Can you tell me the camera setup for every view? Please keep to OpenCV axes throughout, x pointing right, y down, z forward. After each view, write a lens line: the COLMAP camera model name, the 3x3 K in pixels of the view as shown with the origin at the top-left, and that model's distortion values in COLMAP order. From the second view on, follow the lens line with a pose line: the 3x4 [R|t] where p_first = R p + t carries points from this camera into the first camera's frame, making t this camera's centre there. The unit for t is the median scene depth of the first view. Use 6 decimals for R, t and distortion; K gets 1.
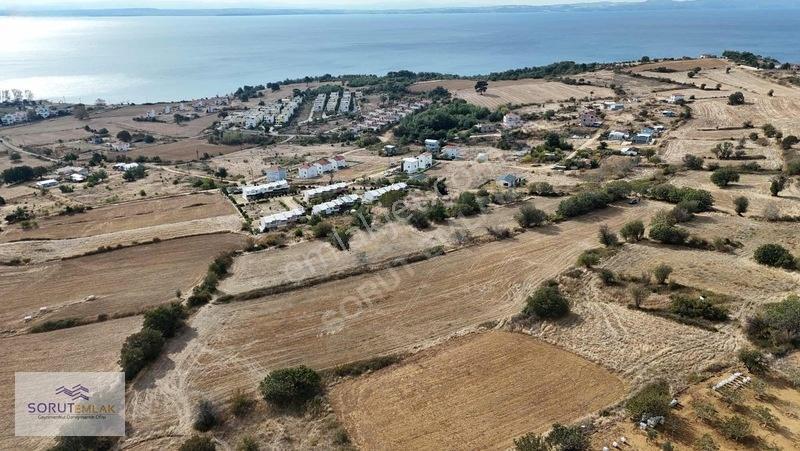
lens RADIAL K [[583.0, 0, 400.7], [0, 583.0, 228.1], [0, 0, 1]] dist [0.084301, -0.080290]
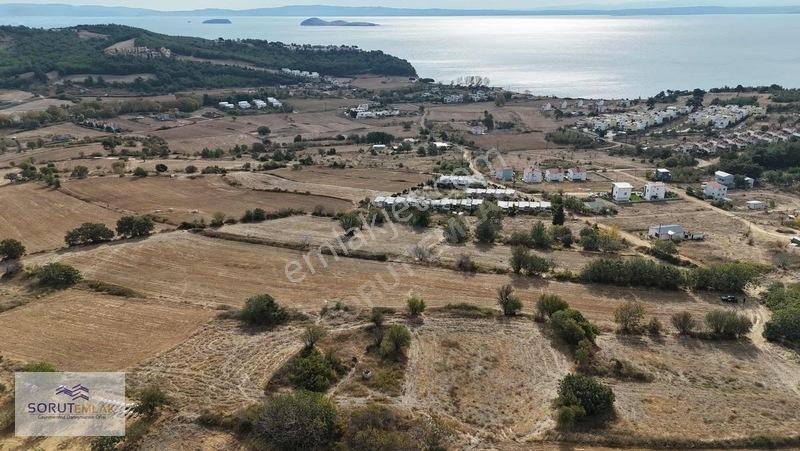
lens RADIAL K [[583.0, 0, 401.6], [0, 583.0, 226.0], [0, 0, 1]] dist [0.084301, -0.080290]
pose [[0.661289, 0.262162, -0.702829, 0.334164], [-0.262866, 0.958518, 0.110206, -0.055692], [0.702566, 0.111872, 0.702770, 0.142919]]
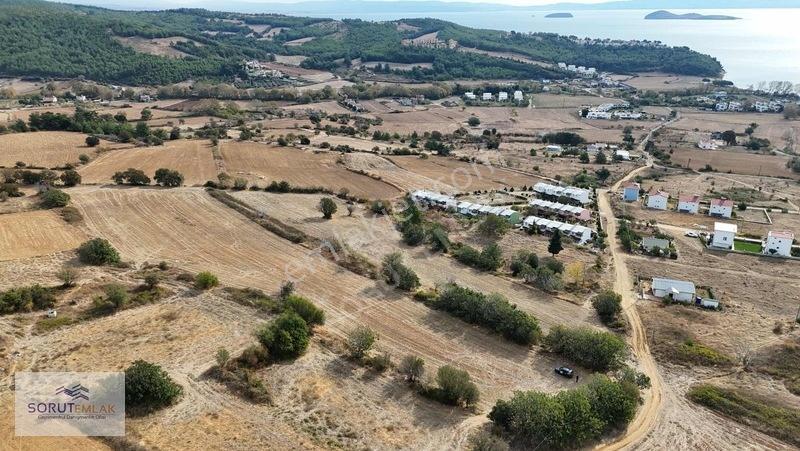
lens RADIAL K [[583.0, 0, 400.0], [0, 583.0, 226.9], [0, 0, 1]] dist [0.084301, -0.080290]
pose [[0.167241, 0.352261, -0.920838, 0.447196], [-0.341587, 0.896846, 0.281045, -0.142311], [0.924851, 0.267545, 0.270317, 0.386254]]
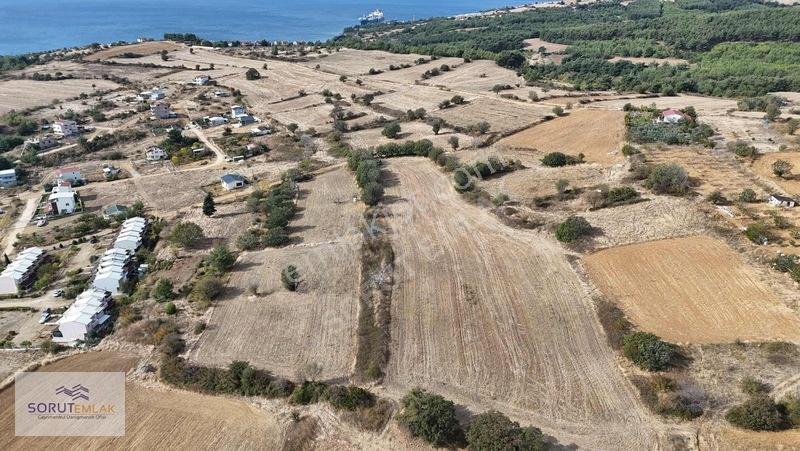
lens RADIAL K [[583.0, 0, 402.7], [0, 583.0, 226.9], [0, 0, 1]] dist [0.084301, -0.080290]
pose [[0.506126, -0.322775, 0.799783, -0.302351], [0.304216, 0.934537, 0.184643, -0.069603], [-0.807025, 0.149854, 0.571187, 0.180781]]
